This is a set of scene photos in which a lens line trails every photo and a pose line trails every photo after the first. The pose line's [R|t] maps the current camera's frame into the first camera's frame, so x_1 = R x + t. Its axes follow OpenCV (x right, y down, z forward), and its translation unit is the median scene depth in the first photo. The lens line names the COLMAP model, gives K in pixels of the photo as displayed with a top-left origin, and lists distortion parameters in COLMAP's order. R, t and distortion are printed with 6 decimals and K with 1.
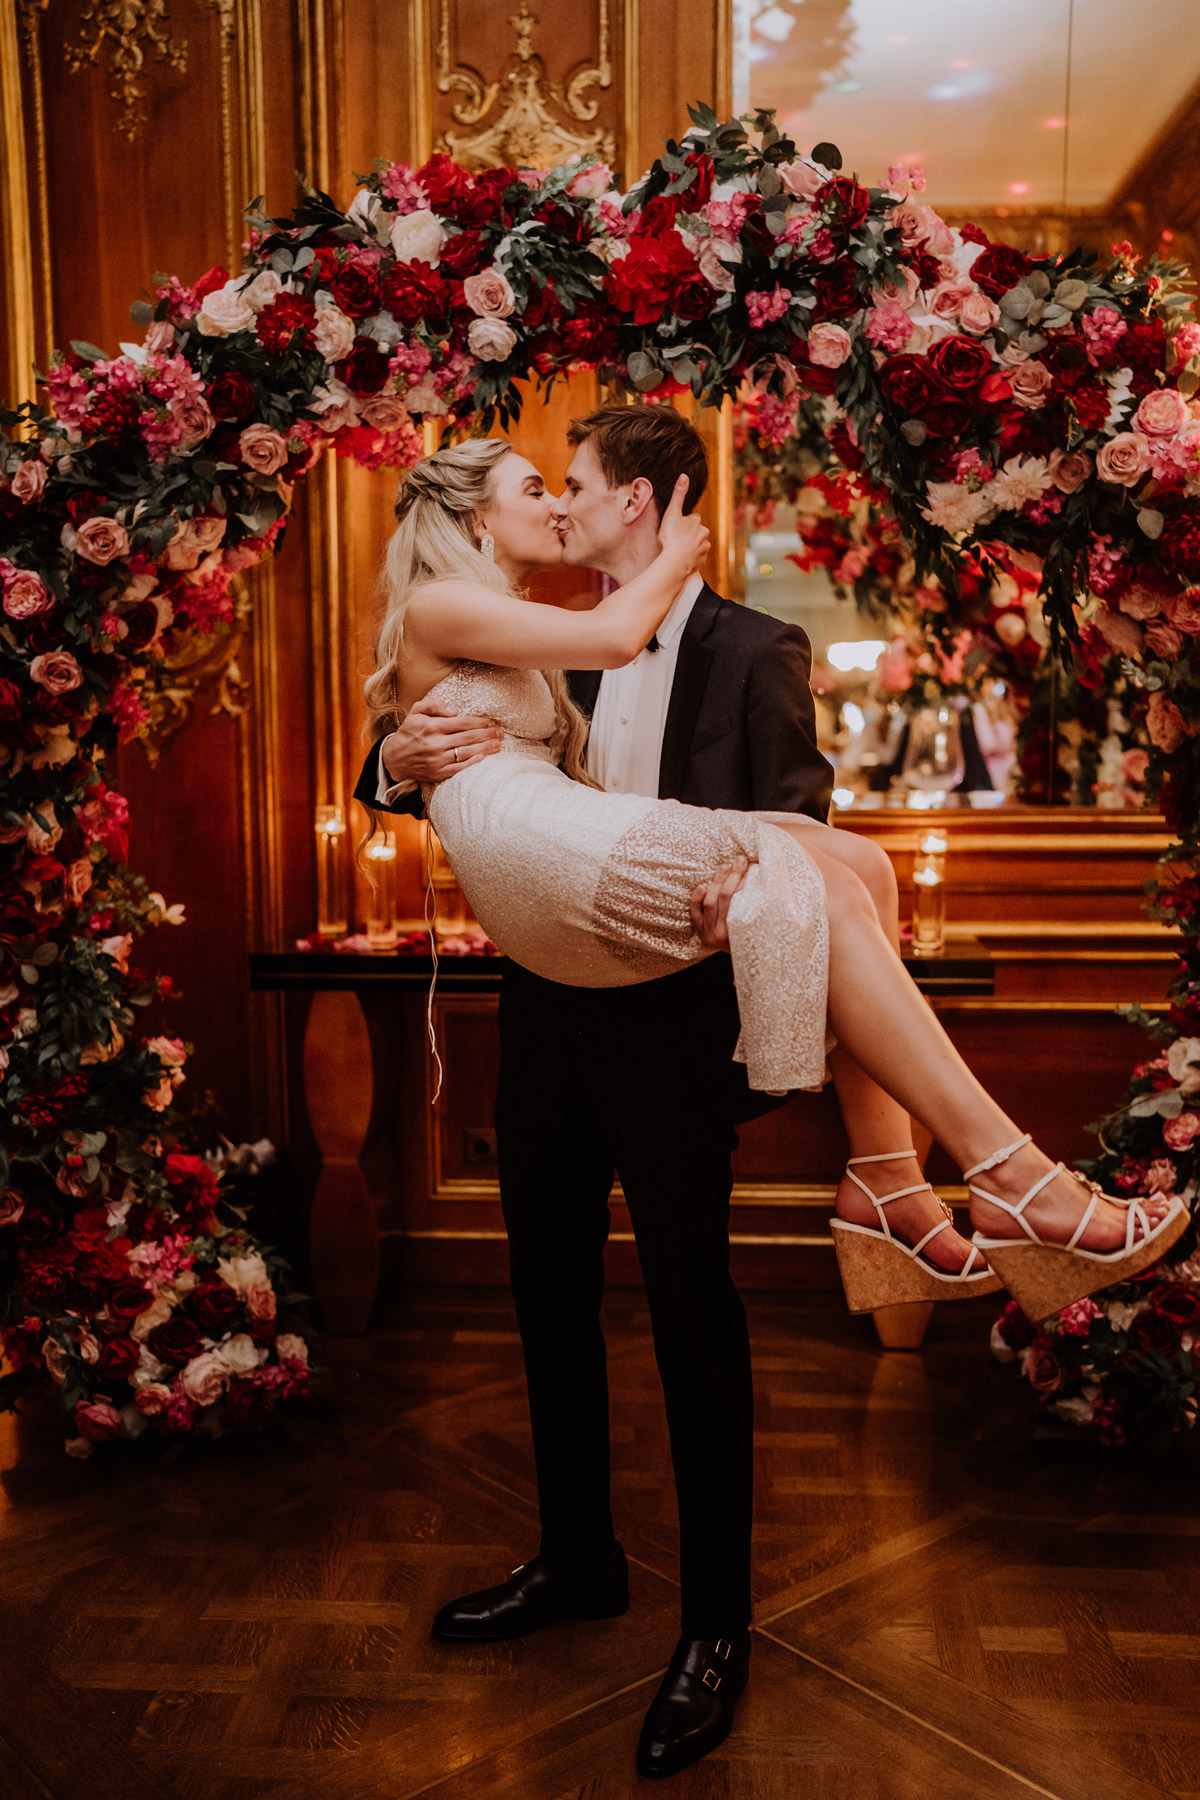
lens RADIAL K [[1835.4, 0, 600.0], [0, 1835.4, 900.0], [0, 0, 1]] dist [-0.005830, 0.014101]
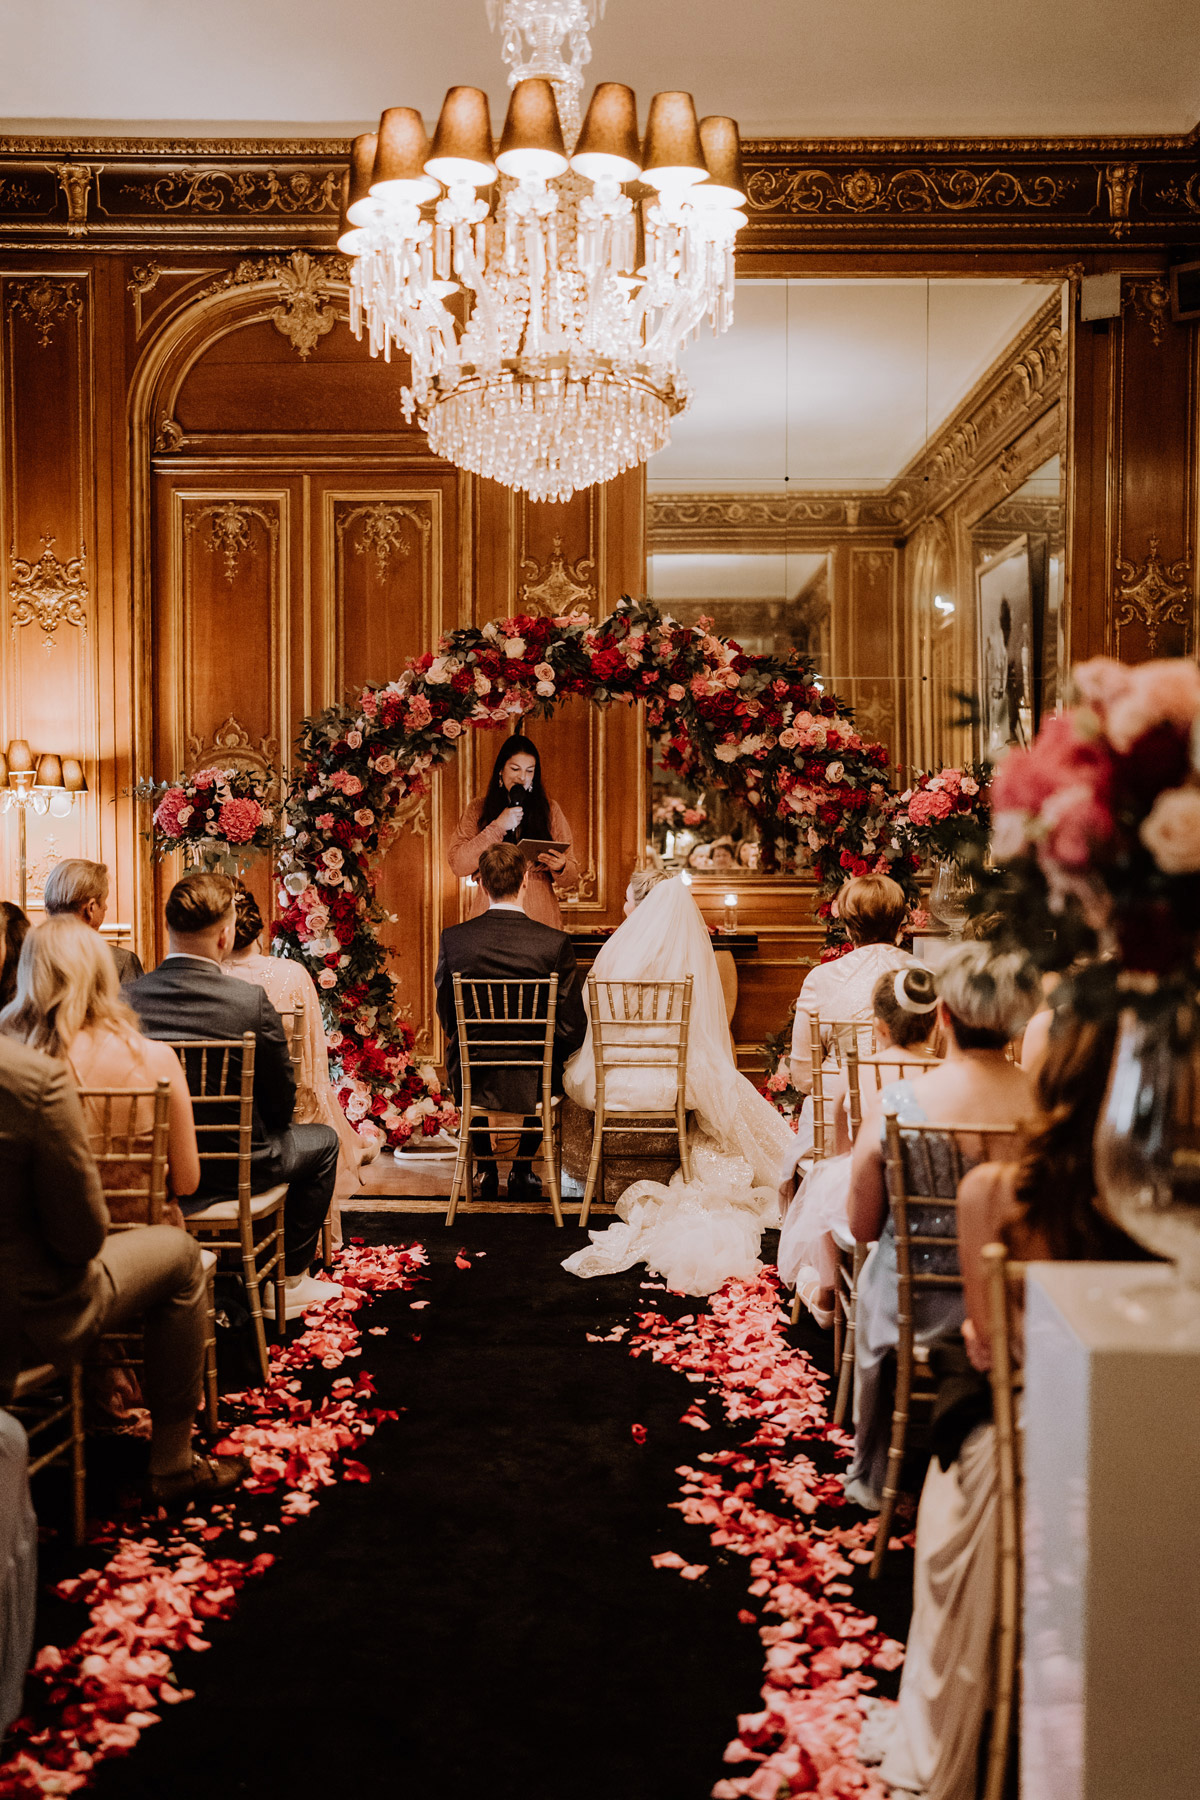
lens RADIAL K [[1835.4, 0, 600.0], [0, 1835.4, 900.0], [0, 0, 1]] dist [-0.005830, 0.014101]
pose [[0.997965, 0.002128, 0.063721, -0.141752], [0.000984, 0.998810, -0.048757, 0.110603], [-0.063749, 0.048721, 0.996776, -1.510558]]
